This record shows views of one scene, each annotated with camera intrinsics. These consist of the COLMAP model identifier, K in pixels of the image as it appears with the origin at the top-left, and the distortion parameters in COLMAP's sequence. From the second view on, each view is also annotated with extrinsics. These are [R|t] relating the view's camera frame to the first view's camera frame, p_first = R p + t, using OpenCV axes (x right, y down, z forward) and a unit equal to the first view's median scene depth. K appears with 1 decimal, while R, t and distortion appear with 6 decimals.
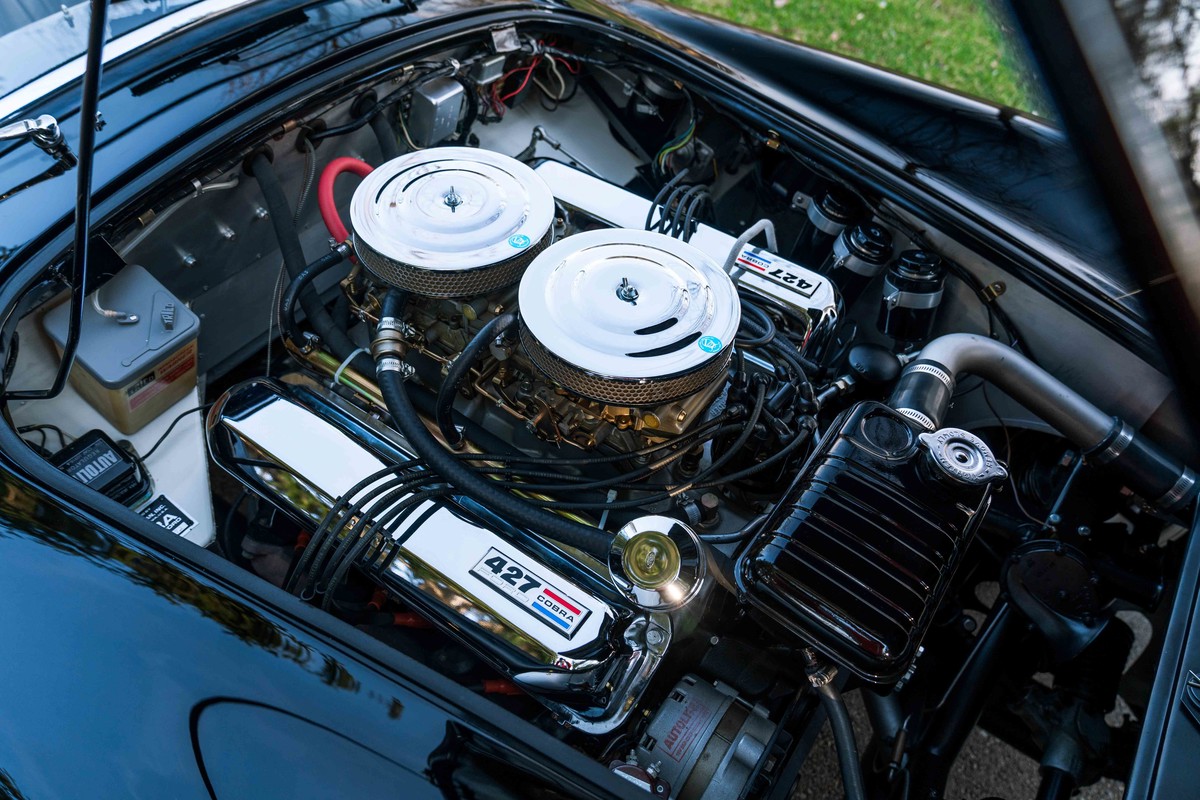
lens RADIAL K [[834.9, 0, 581.3], [0, 834.9, 399.6], [0, 0, 1]] dist [-0.022932, 0.008462]
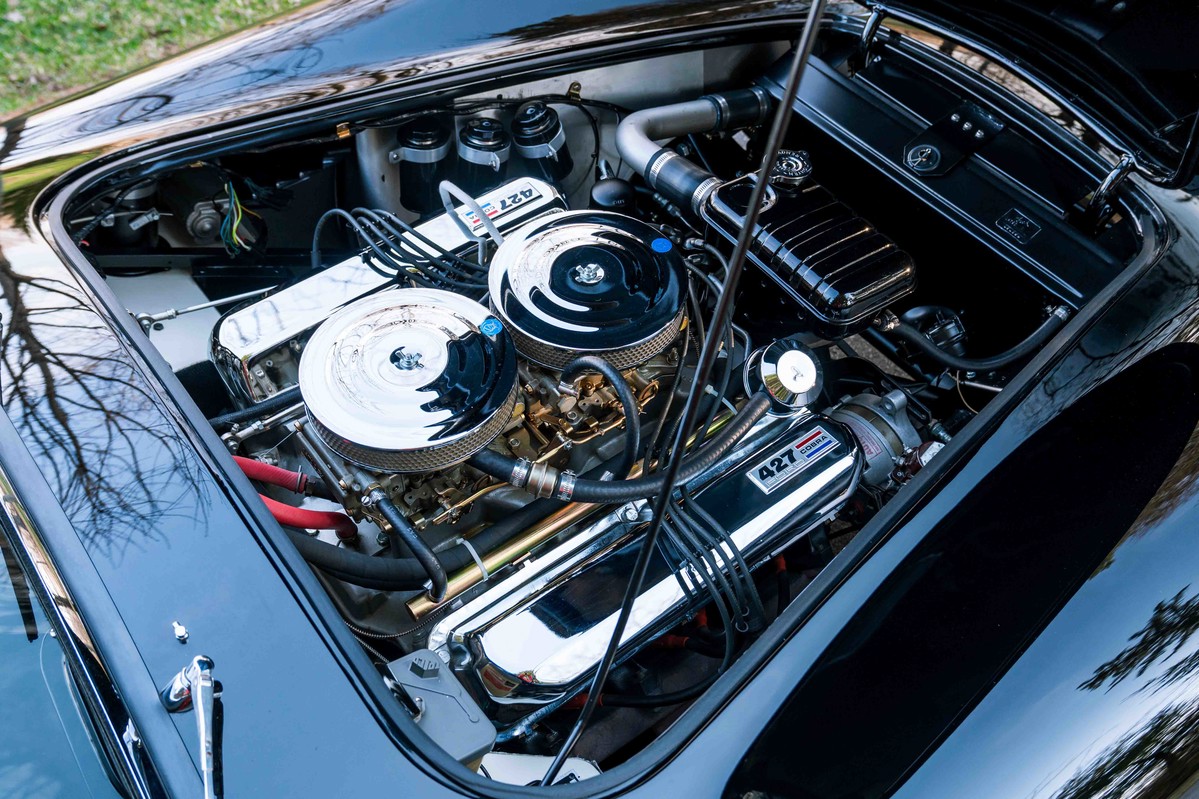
lens RADIAL K [[1116.5, 0, 599.5], [0, 1116.5, 399.5], [0, 0, 1]] dist [-0.002109, -0.001381]
pose [[0.303610, -0.763544, 0.569931, -0.768775], [0.710832, 0.579831, 0.398138, -0.514551], [-0.634460, 0.284247, 0.718794, -0.030702]]
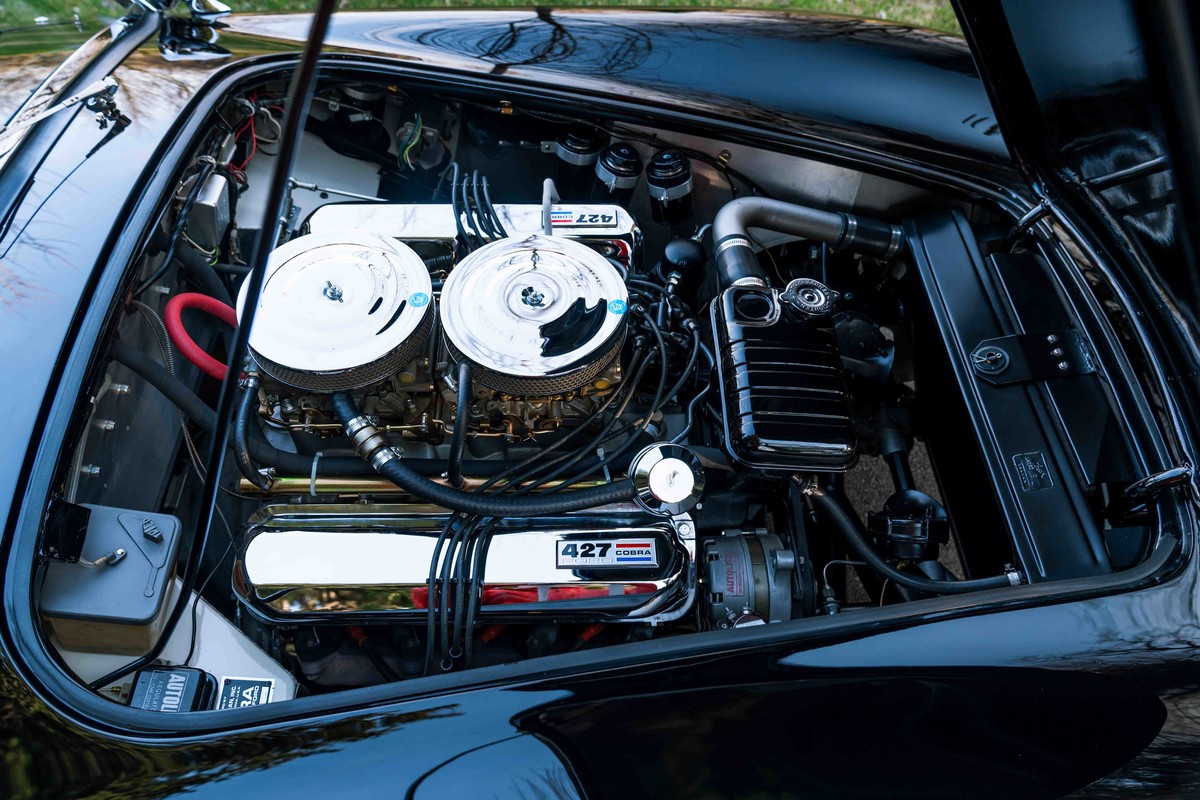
lens RADIAL K [[784.9, 0, 600.0], [0, 784.9, 400.0], [0, 0, 1]] dist [-0.021249, -0.000994]
pose [[0.803227, -0.498220, 0.326500, -0.251210], [0.447744, 0.866493, 0.220716, -0.171889], [-0.392875, -0.031096, 0.919066, -0.048222]]
